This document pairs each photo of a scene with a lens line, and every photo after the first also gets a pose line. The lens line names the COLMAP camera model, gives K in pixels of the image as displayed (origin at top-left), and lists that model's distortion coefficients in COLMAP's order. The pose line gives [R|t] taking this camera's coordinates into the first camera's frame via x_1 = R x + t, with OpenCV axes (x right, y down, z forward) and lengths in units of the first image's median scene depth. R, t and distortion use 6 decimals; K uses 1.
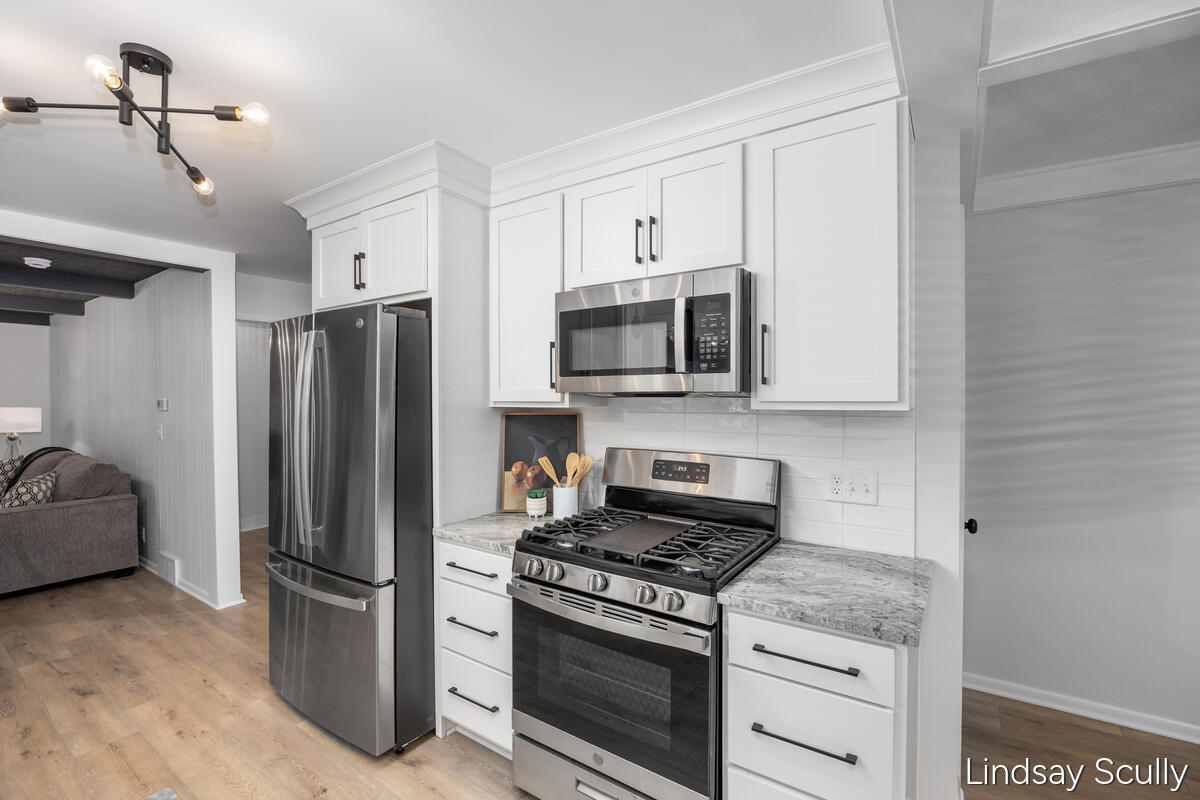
lens RADIAL K [[526.6, 0, 598.7], [0, 526.6, 397.8], [0, 0, 1]] dist [-0.014253, 0.000432]
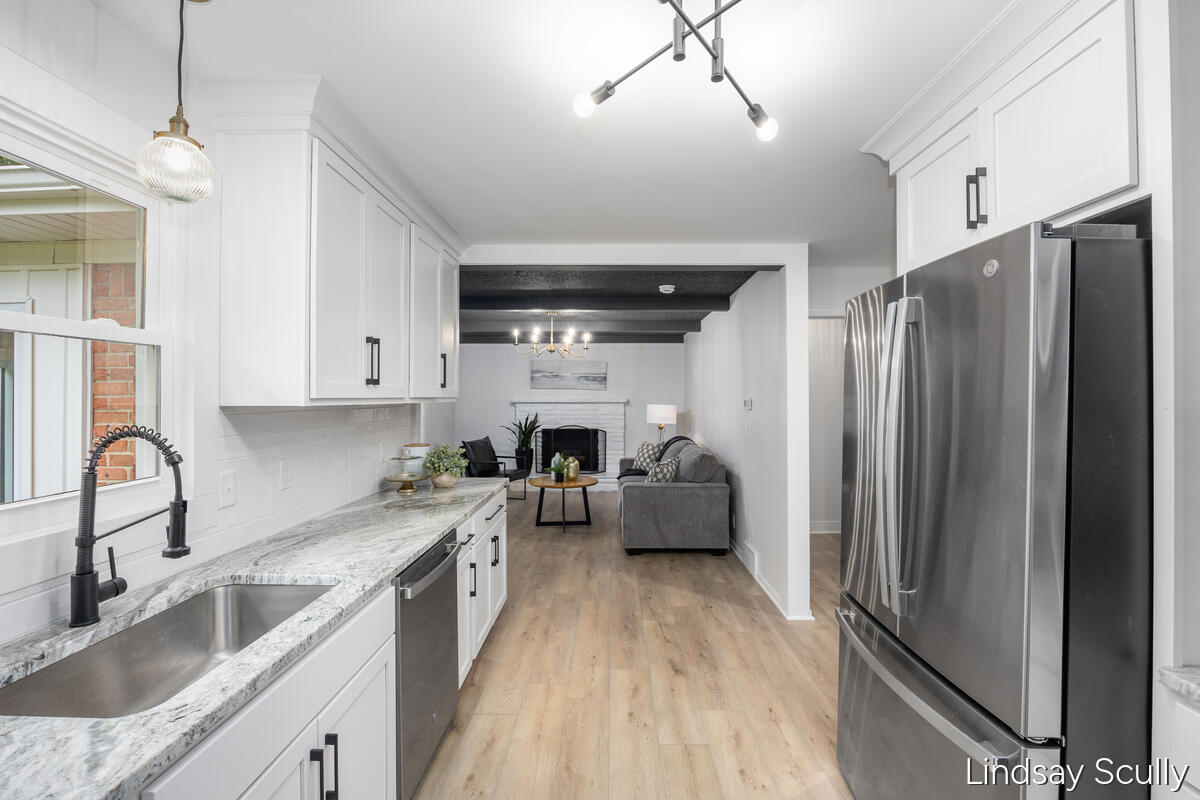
lens RADIAL K [[526.6, 0, 602.1], [0, 526.6, 399.0], [0, 0, 1]] dist [-0.014253, 0.000432]
pose [[0.551418, 0.005867, -0.834208, -0.141578], [-0.007467, 0.999970, 0.002097, 0.003335], [0.834196, 0.005073, 0.551445, 0.218044]]
